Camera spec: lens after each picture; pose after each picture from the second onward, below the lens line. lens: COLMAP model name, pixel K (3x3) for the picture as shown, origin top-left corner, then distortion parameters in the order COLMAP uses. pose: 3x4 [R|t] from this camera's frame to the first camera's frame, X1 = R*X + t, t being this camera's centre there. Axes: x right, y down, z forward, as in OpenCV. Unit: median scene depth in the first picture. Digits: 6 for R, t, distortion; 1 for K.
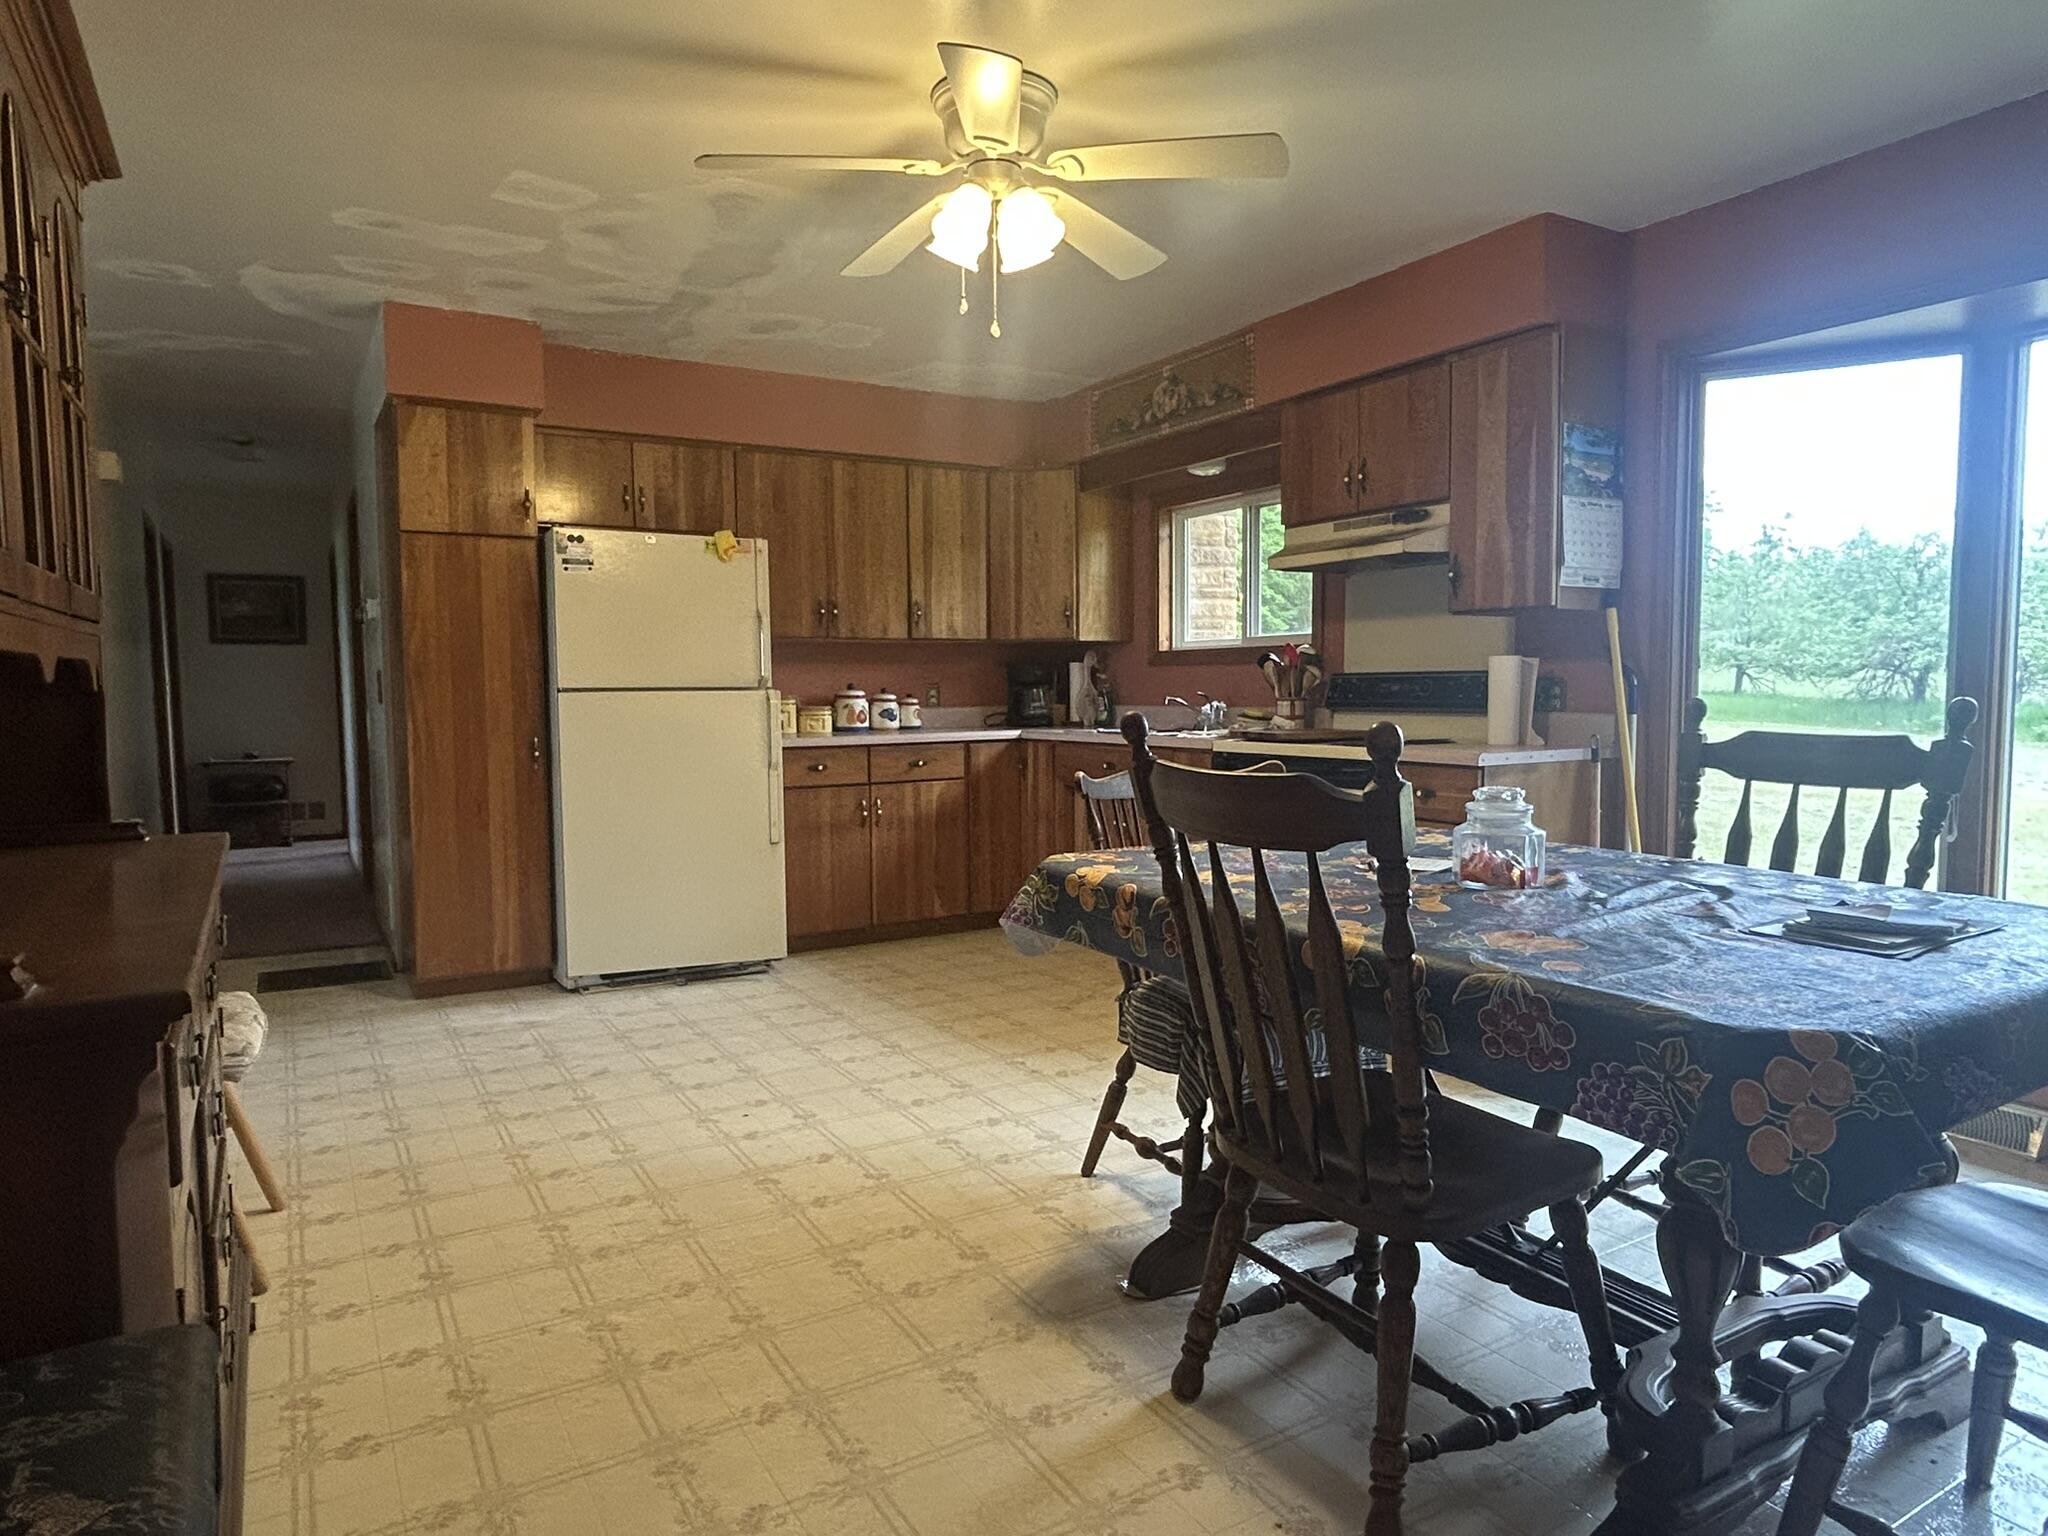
lens RADIAL K [[1234.8, 0, 1024.0], [0, 1234.8, 768.0], [0, 0, 1]] dist [0.002641, -0.000506]
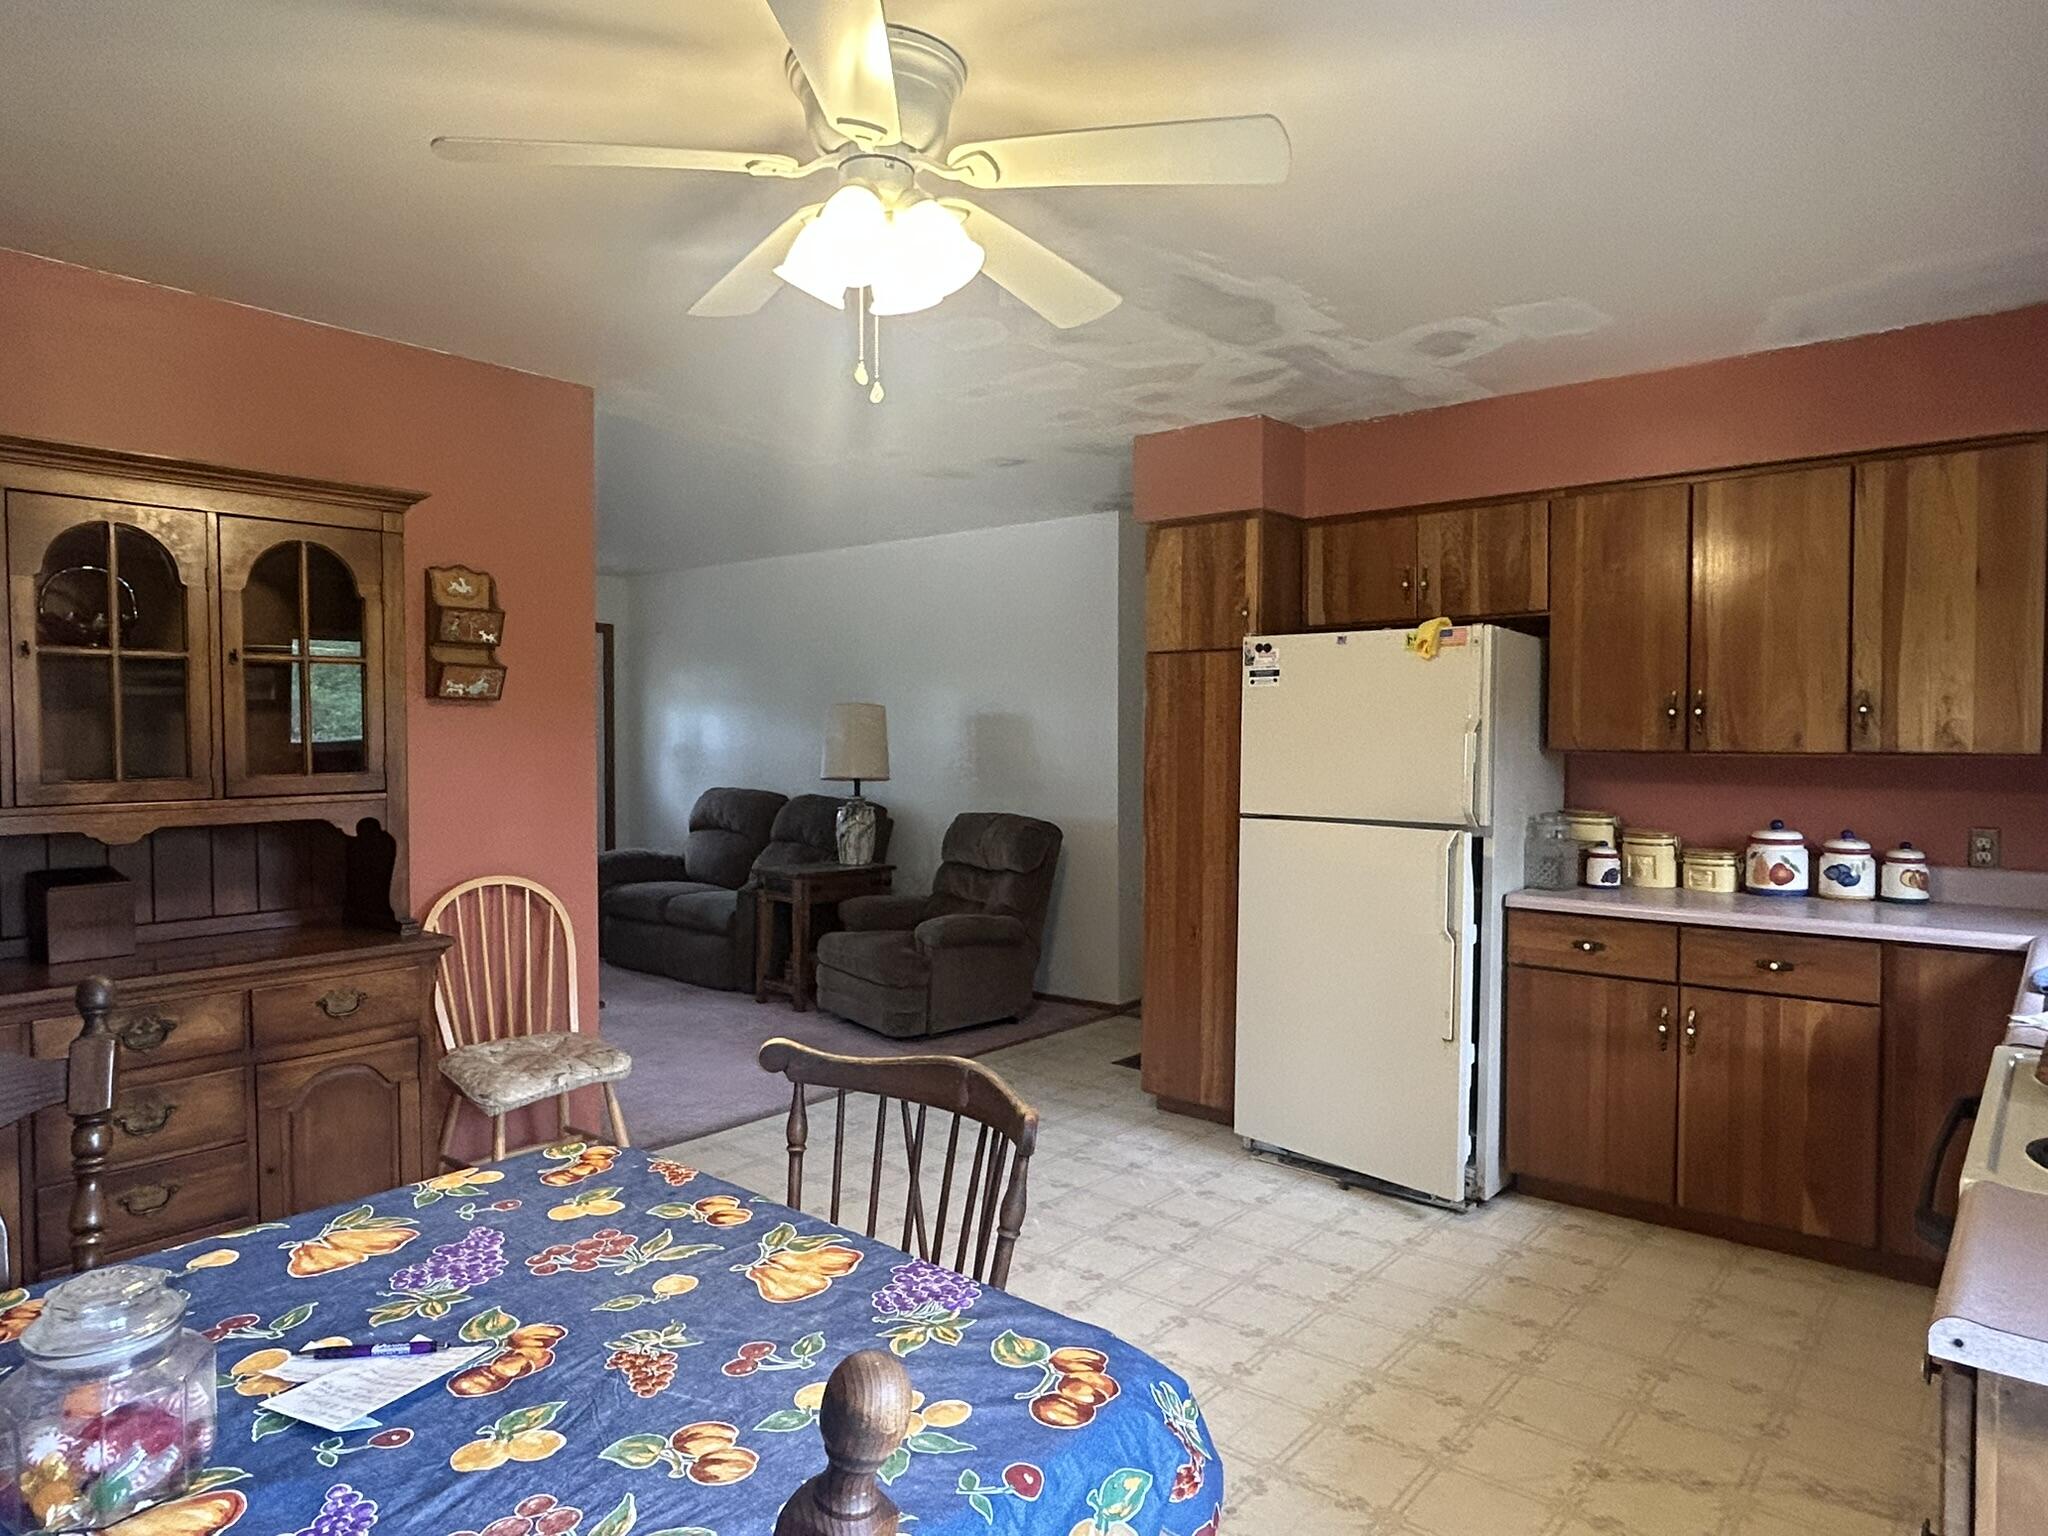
lens RADIAL K [[1263.9, 0, 1024.0], [0, 1263.9, 768.0], [0, 0, 1]] dist [0.001560, -0.000207]
pose [[0.327981, 0.034263, -0.944063, 0.443882], [-0.069100, 0.997535, 0.012197, -0.097823], [0.942154, 0.061235, 0.329540, 0.539687]]
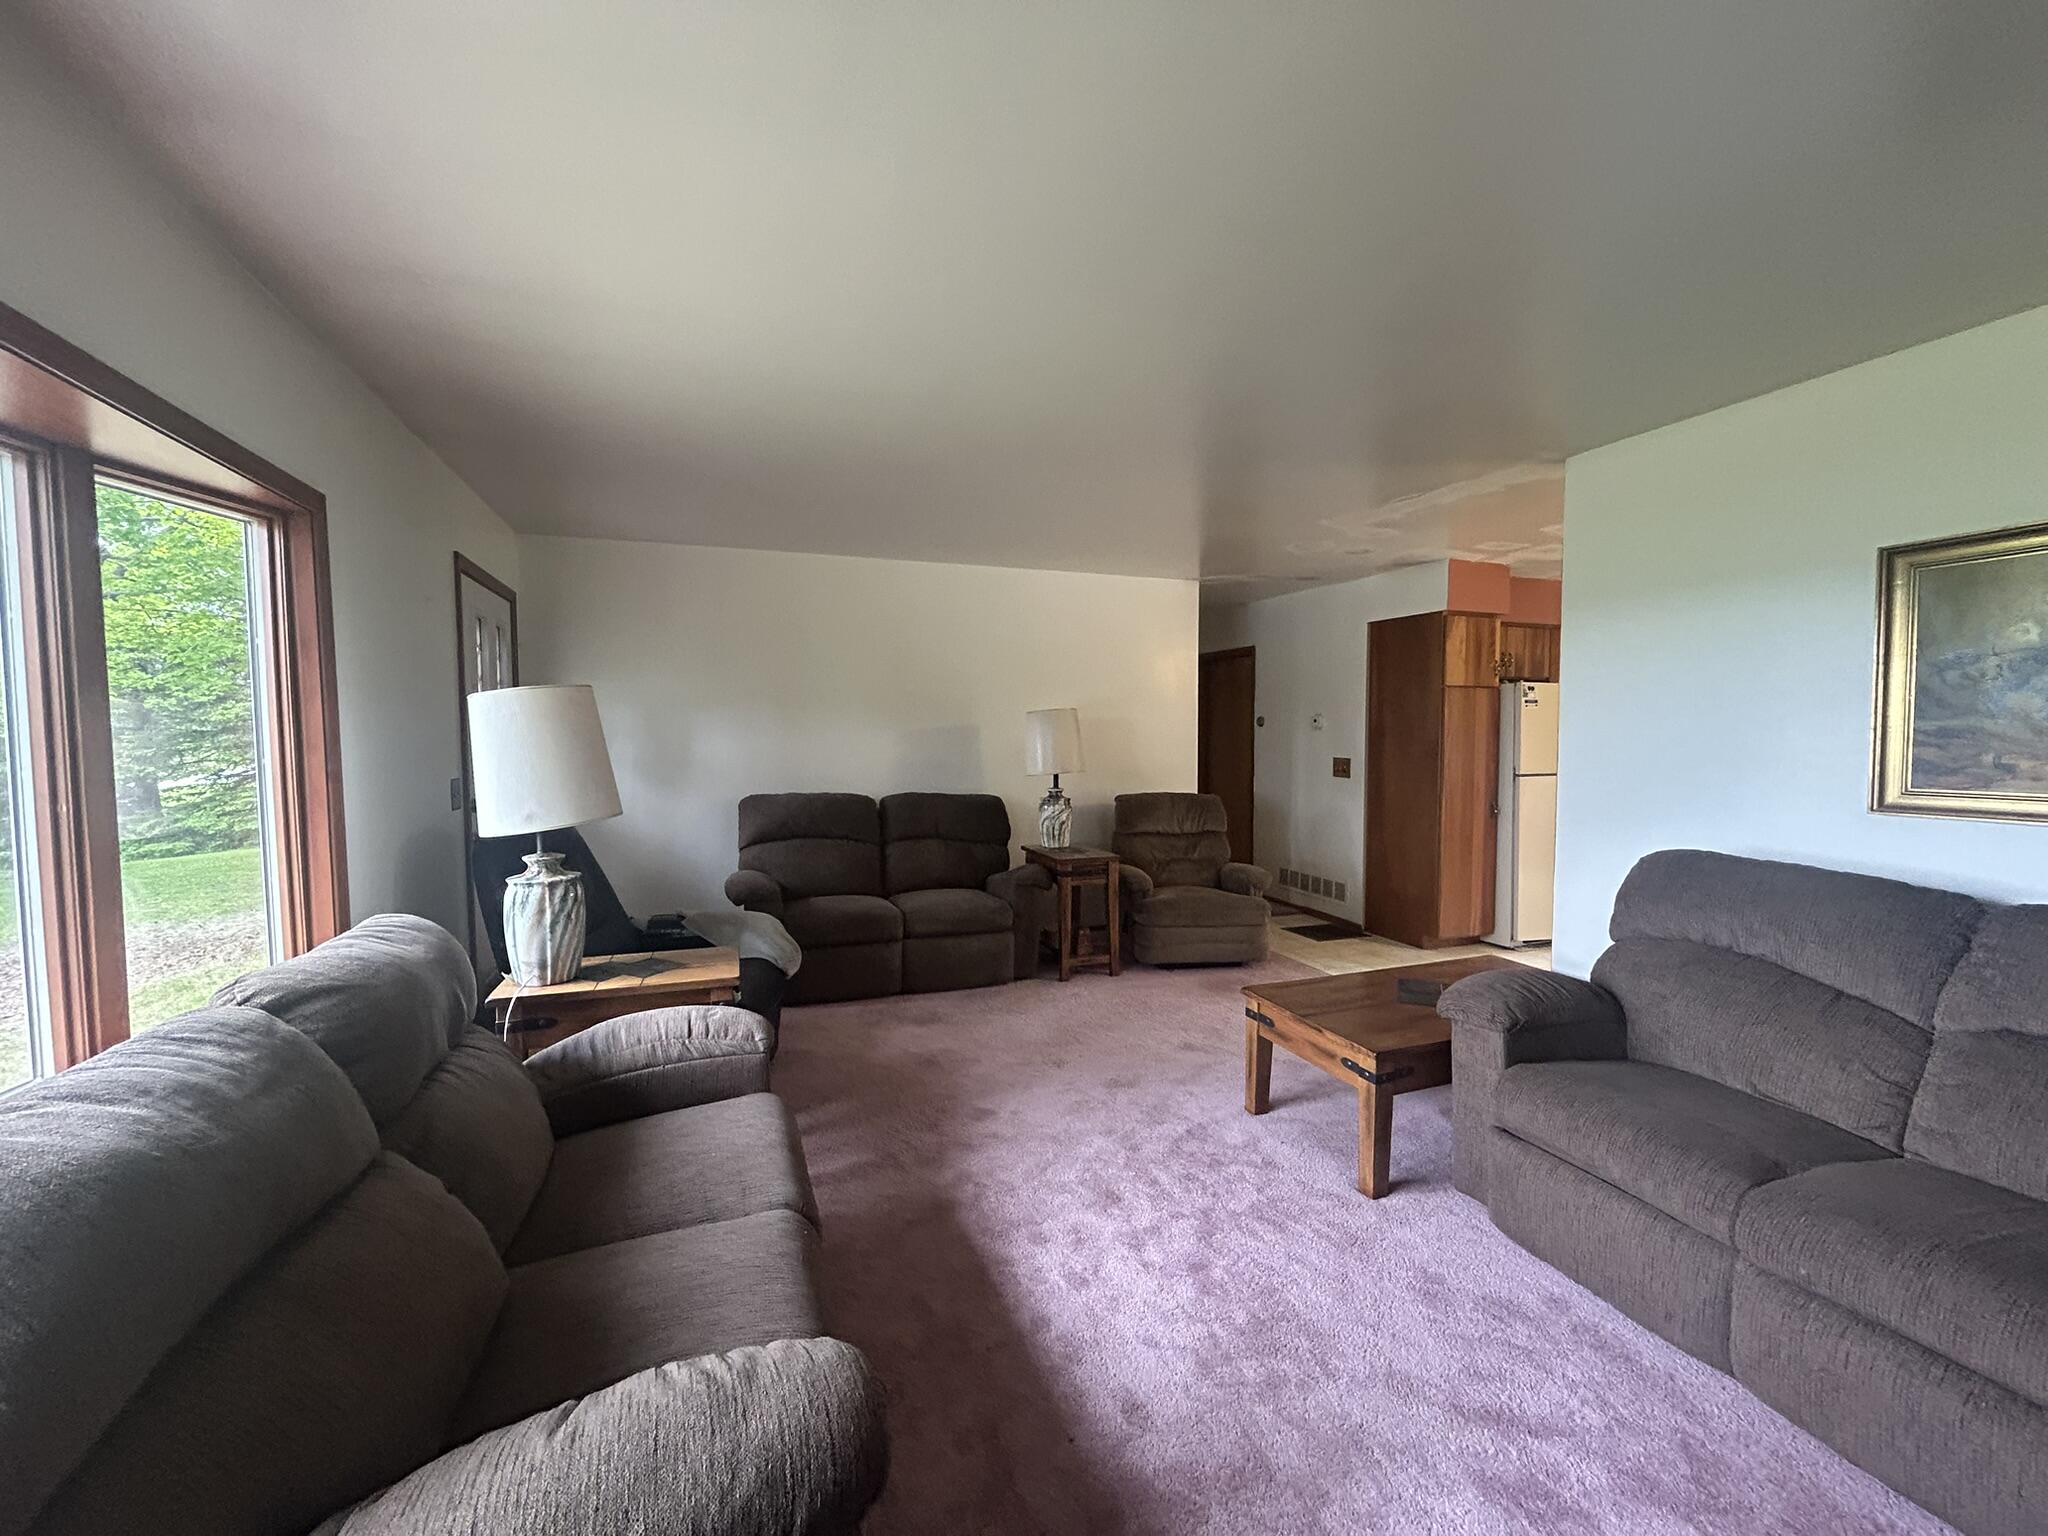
lens RADIAL K [[828.8, 0, 1024.0], [0, 828.8, 768.0], [0, 0, 1]] dist [-0.000503, -0.000024]
pose [[0.983526, 0.013655, -0.180250, -0.847275], [-0.018328, 0.999537, -0.024286, -0.033006], [0.179835, 0.027189, 0.983321, -0.263026]]
